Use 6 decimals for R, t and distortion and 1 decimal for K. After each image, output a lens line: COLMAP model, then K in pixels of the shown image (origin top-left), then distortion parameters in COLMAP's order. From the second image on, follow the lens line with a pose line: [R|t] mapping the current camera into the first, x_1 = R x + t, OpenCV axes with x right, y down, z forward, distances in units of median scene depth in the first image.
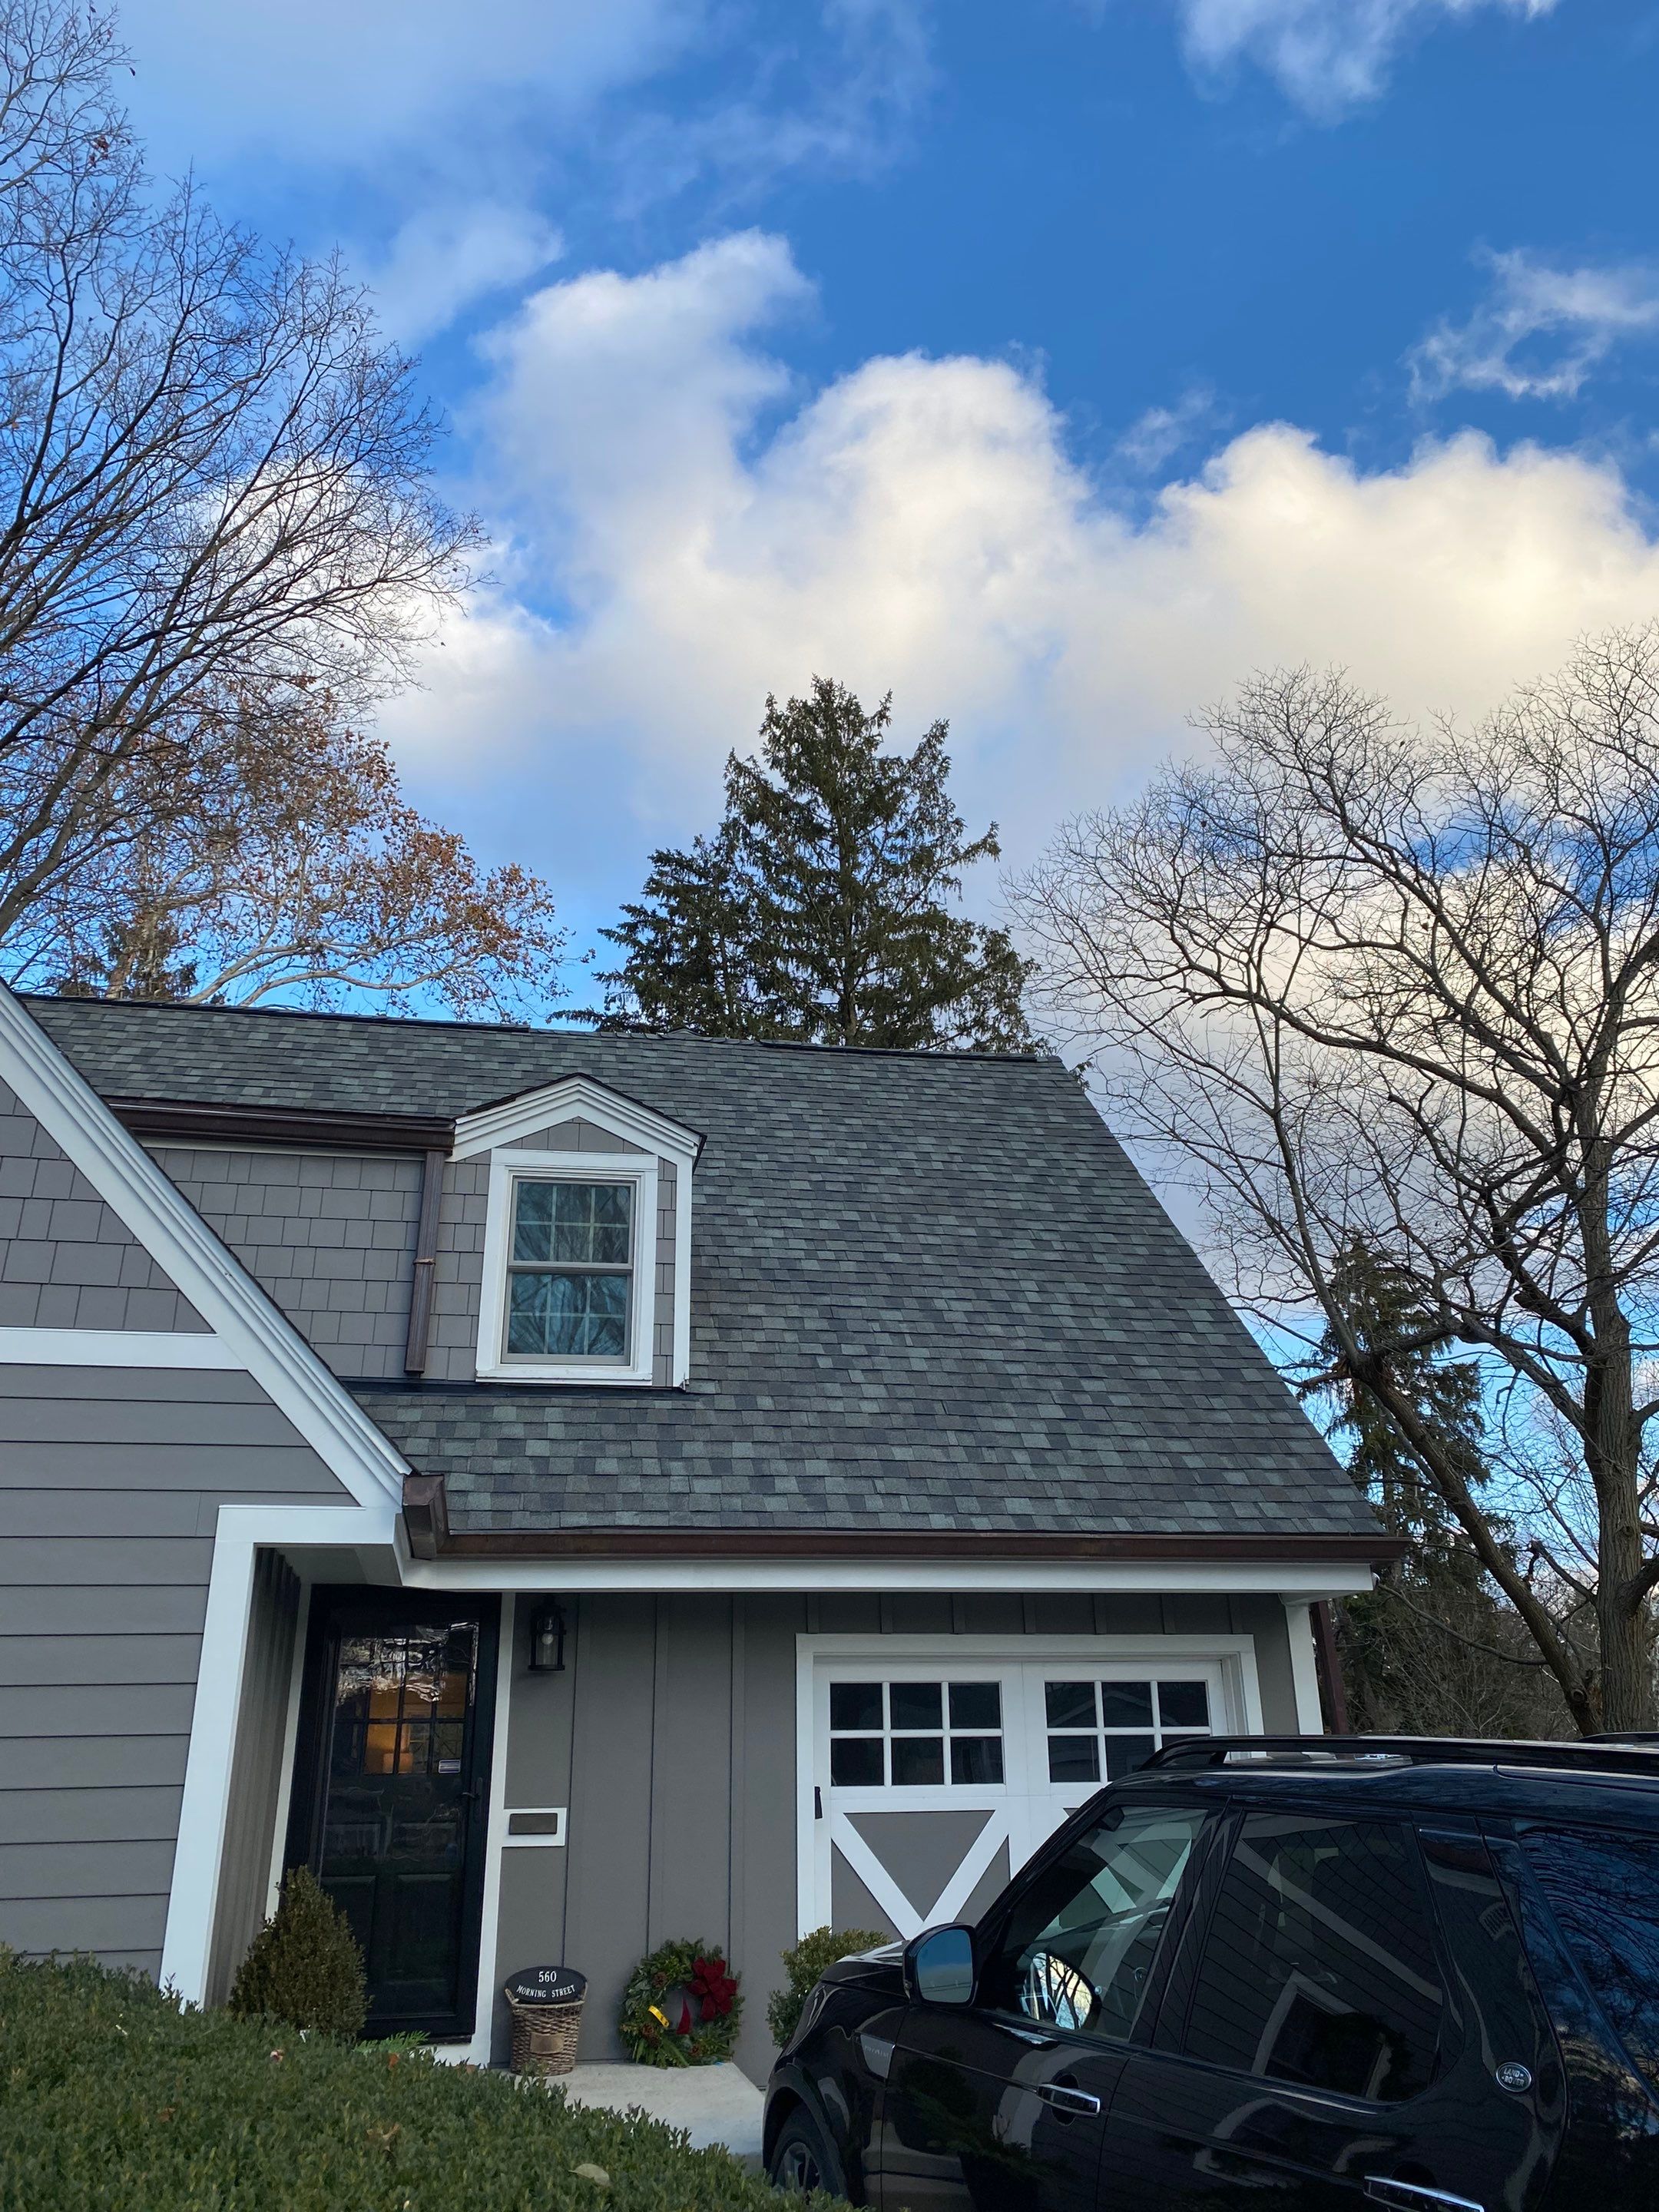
lens RADIAL K [[1666.6, 0, 831.1], [0, 1666.6, 1091.8], [0, 0, 1]] dist [0.177532, -0.530644]
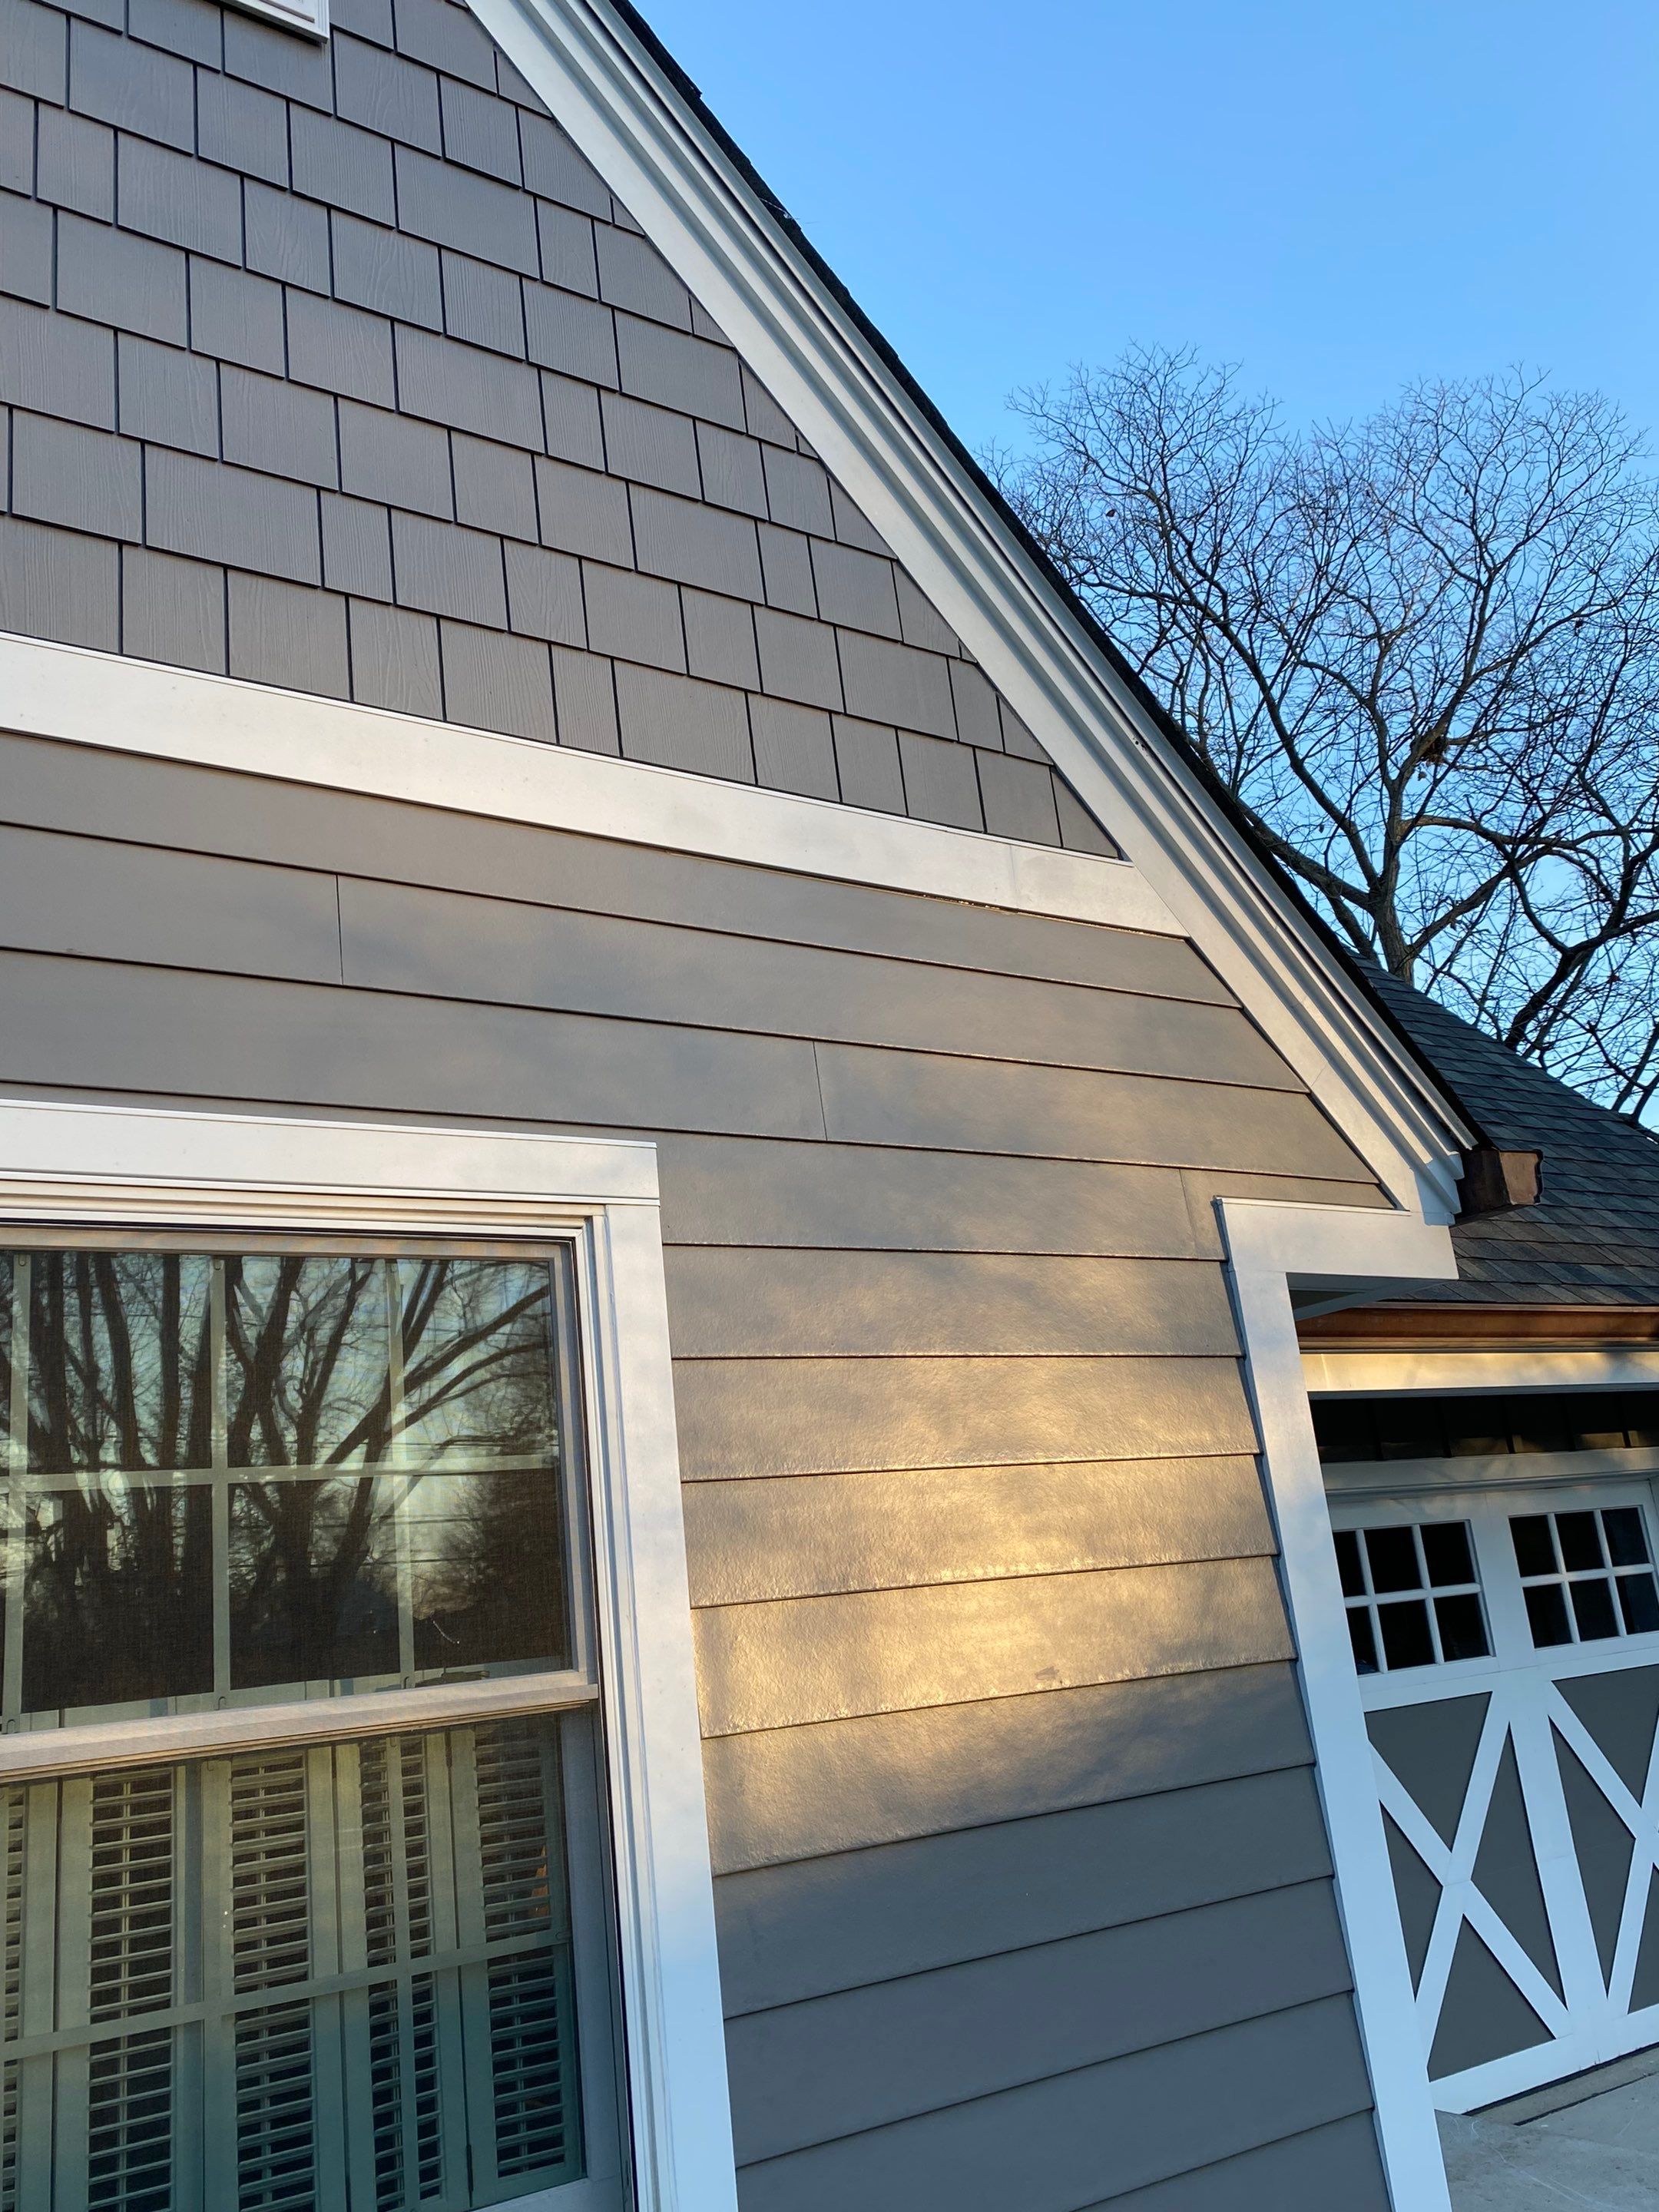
lens RADIAL K [[1784.0, 0, 783.0], [0, 1784.0, 1101.2], [0, 0, 1]] dist [0.065337, -0.003170]
pose [[0.929894, 0.030650, 0.366549, -0.429872], [-0.060475, 0.995701, 0.070160, 0.121604], [-0.362822, -0.087408, 0.927750, 0.367078]]
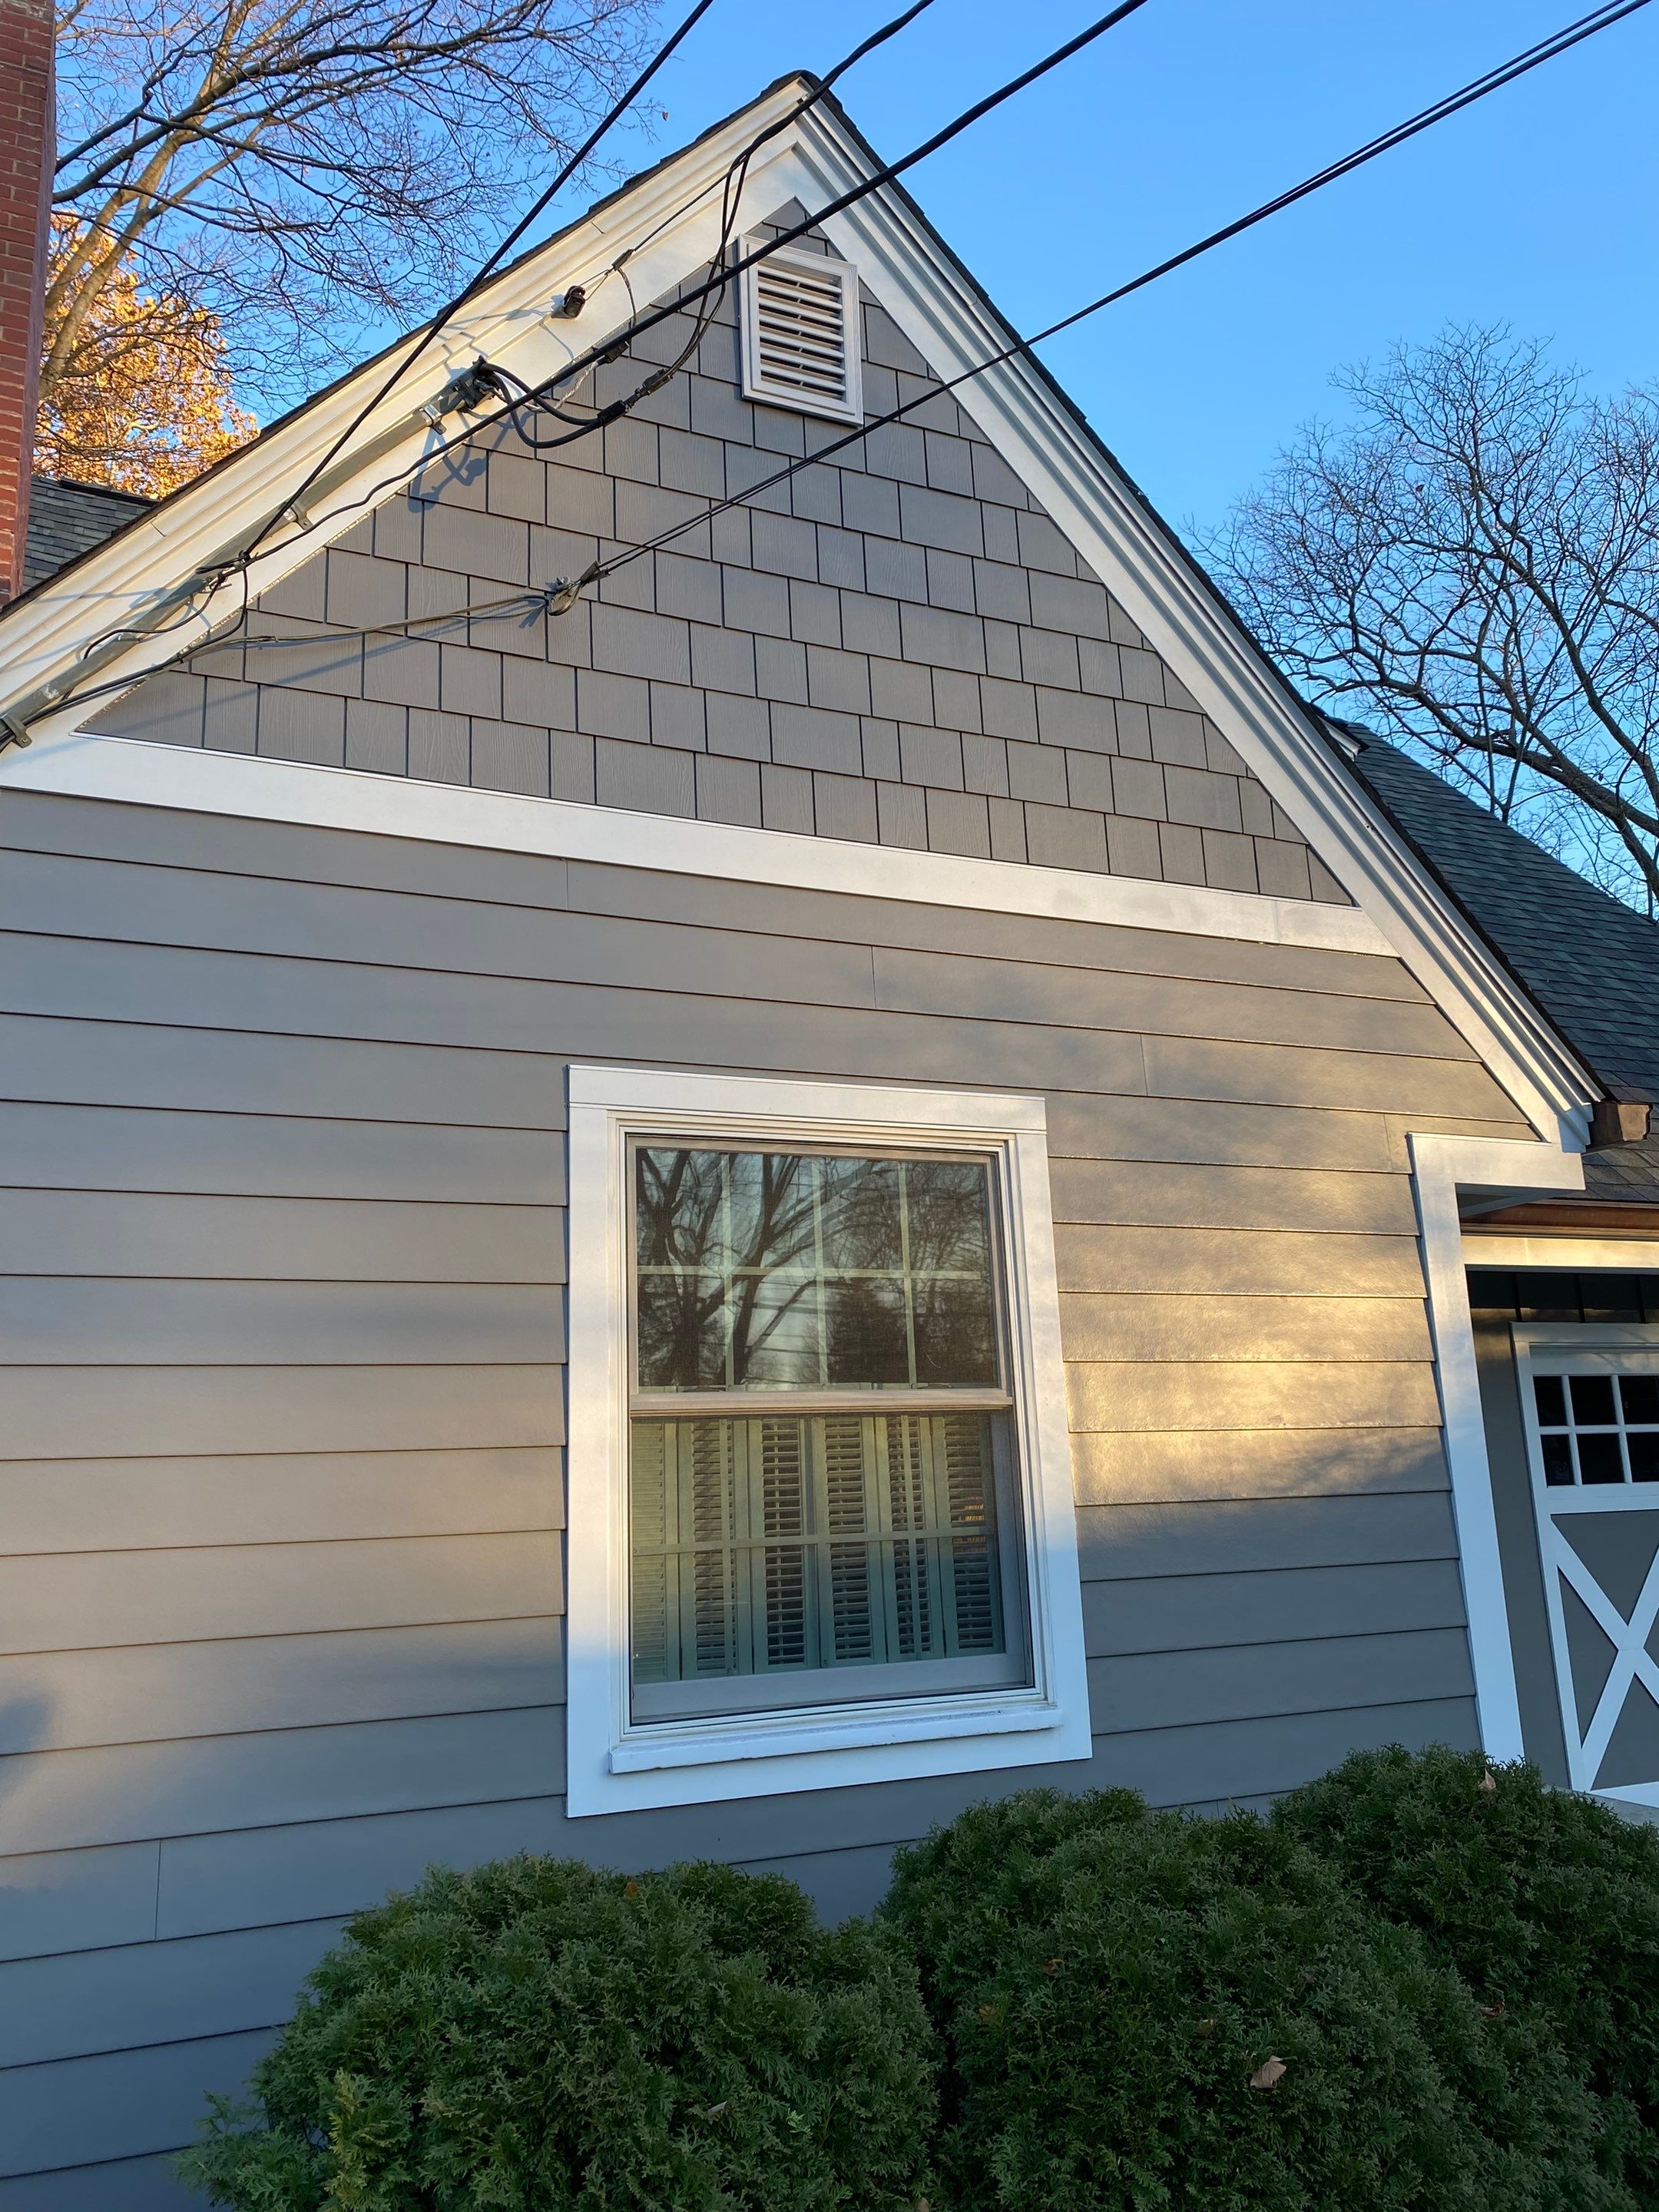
lens RADIAL K [[1682.9, 0, 817.8], [0, 1682.9, 1086.7], [0, 0, 1]] dist [0.151381, -0.353156]
pose [[0.976846, 0.031482, 0.211616, -0.499047], [-0.063055, 0.987545, 0.144150, 0.085852], [-0.204443, -0.154156, 0.966664, 0.213474]]
